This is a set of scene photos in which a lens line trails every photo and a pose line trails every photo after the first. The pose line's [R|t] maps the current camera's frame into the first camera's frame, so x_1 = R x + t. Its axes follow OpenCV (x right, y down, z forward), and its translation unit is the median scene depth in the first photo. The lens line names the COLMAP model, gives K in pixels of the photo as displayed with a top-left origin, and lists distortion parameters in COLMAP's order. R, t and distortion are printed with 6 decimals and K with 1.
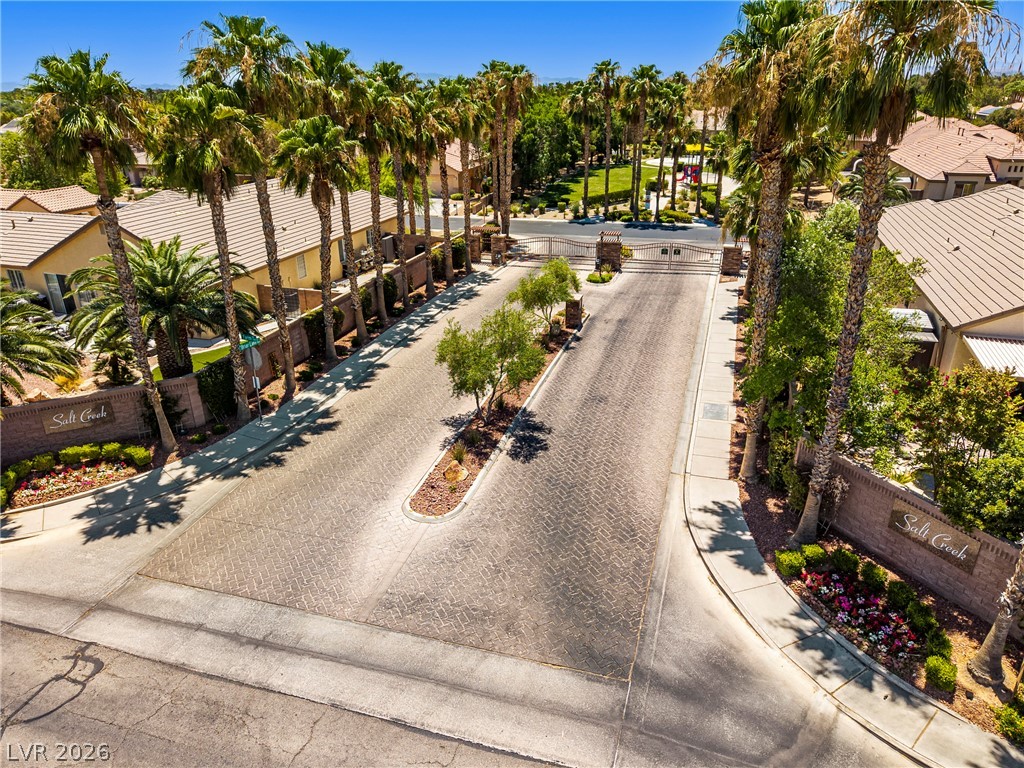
lens RADIAL K [[686.9, 0, 544.5], [0, 686.9, 387.1], [0, 0, 1]] dist [0.023135, -0.022146]
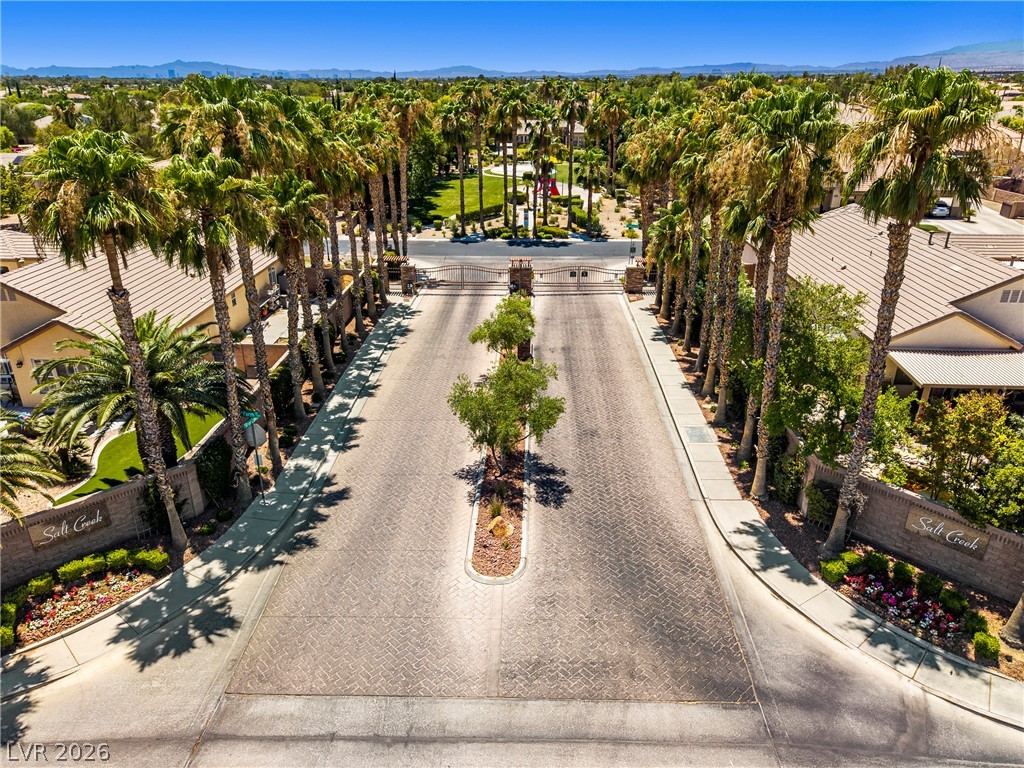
lens RADIAL K [[686.9, 0, 544.5], [0, 686.9, 387.1], [0, 0, 1]] dist [0.023135, -0.022146]
pose [[0.963181, -0.093962, 0.251900, -0.308064], [0.092359, 0.995559, 0.018205, -0.098551], [-0.252492, 0.005730, 0.967582, -0.011920]]
